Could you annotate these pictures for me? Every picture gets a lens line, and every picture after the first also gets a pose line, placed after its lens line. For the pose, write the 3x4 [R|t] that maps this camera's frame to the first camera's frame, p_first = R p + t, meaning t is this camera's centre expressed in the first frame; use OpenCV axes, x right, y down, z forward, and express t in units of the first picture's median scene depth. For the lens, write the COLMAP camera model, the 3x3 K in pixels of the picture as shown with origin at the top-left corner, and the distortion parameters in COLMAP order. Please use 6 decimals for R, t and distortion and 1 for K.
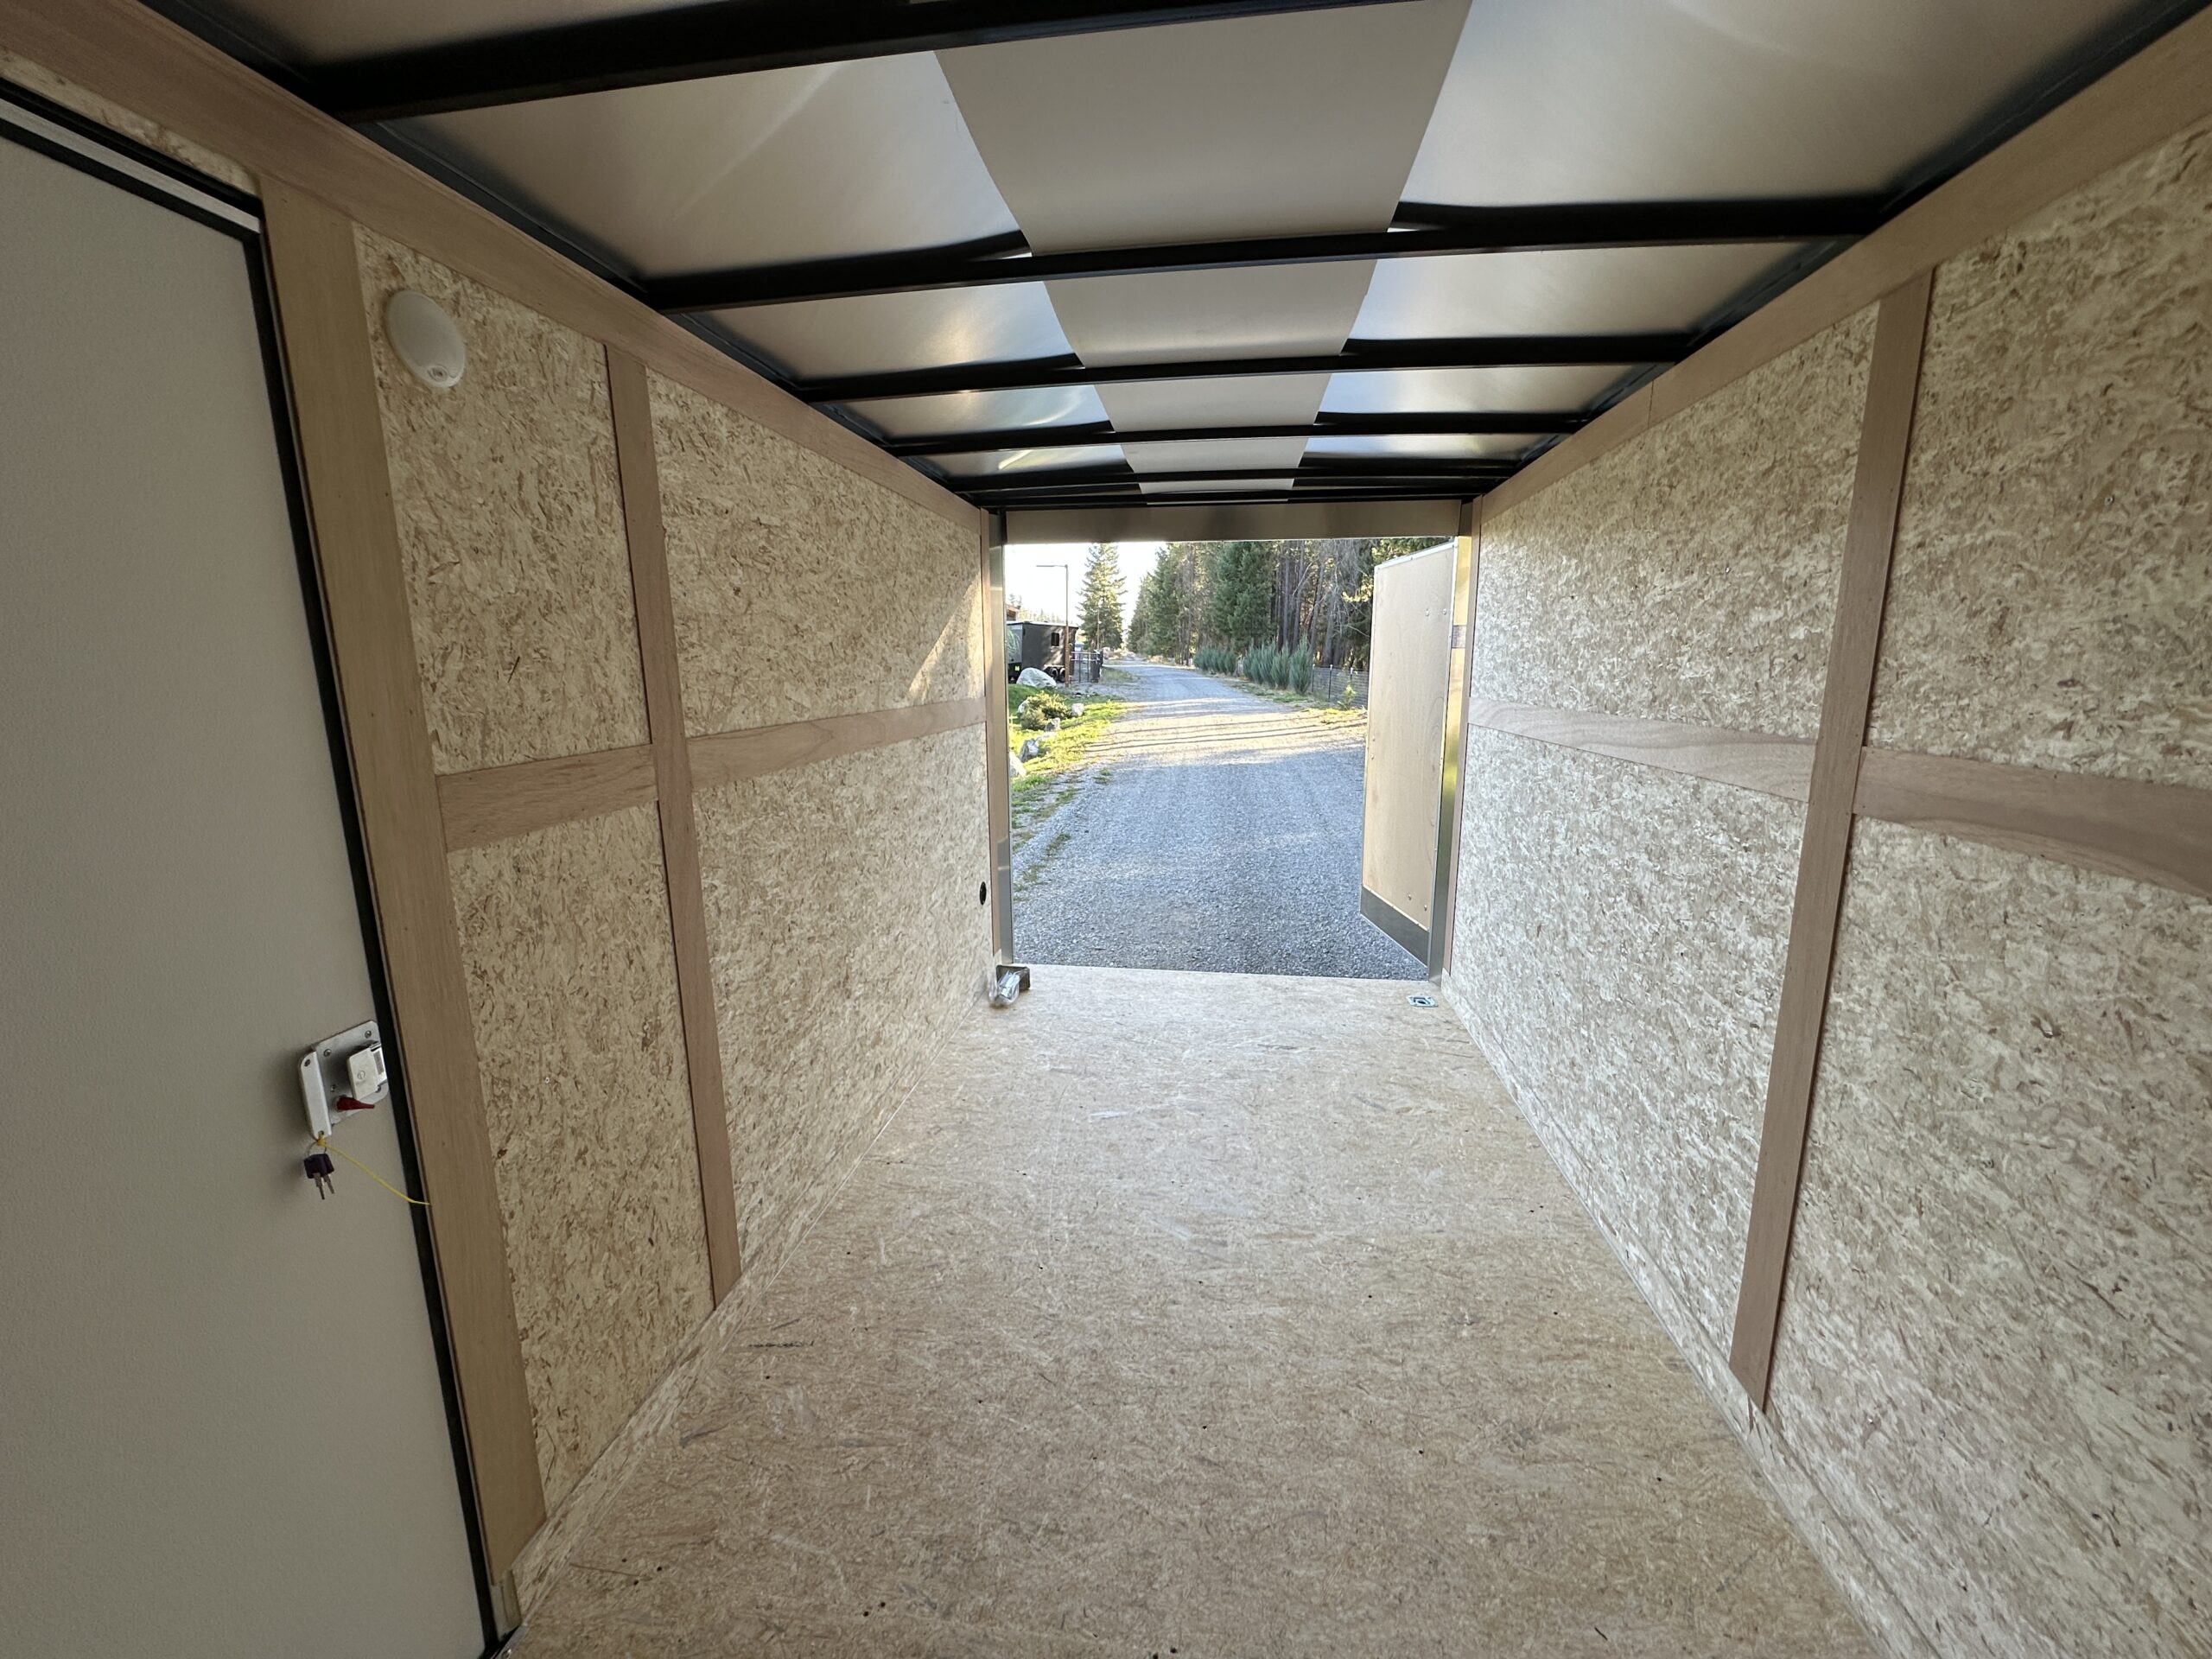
lens RADIAL K [[881.7, 0, 1107.1], [0, 881.7, 831.0], [0, 0, 1]] dist [-0.003486, 0.000646]
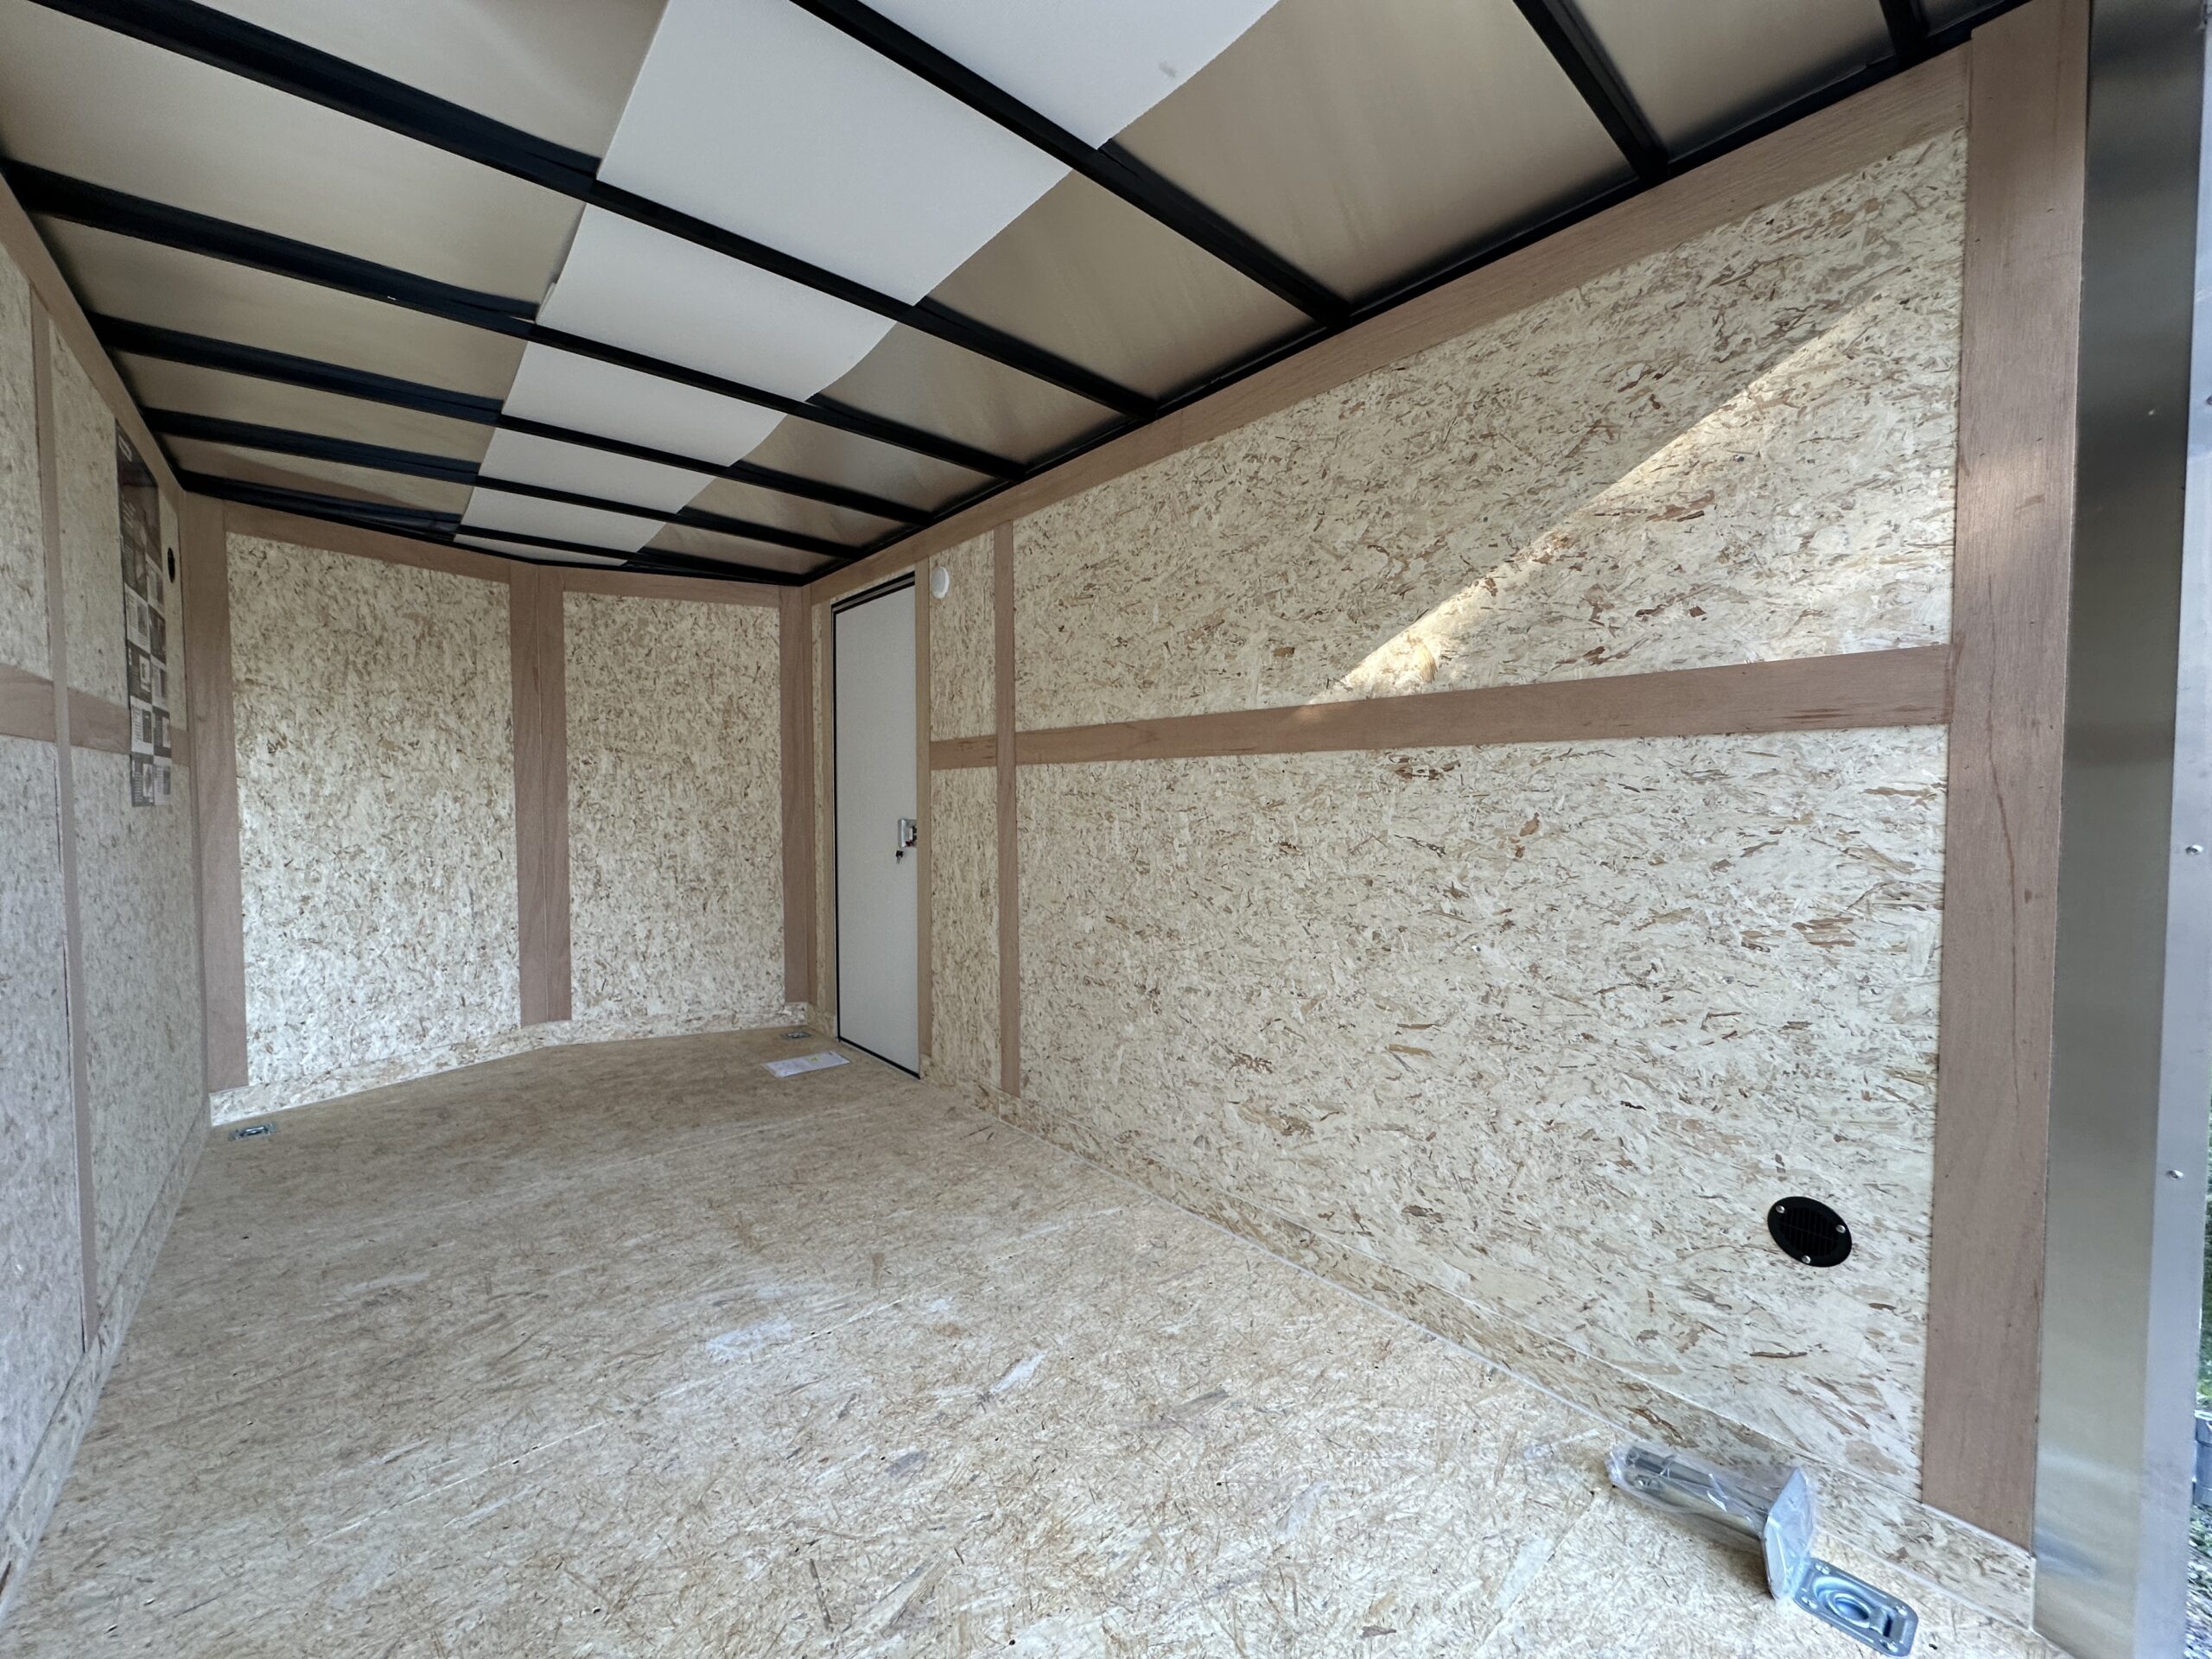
lens RADIAL K [[881.7, 0, 1107.1], [0, 881.7, 831.0], [0, 0, 1]] dist [-0.003486, 0.000646]
pose [[-0.664332, 0.044399, -0.746117, 0.666128], [-0.129932, 0.976176, 0.173779, -0.242115], [0.736057, 0.212391, -0.642736, 2.303543]]
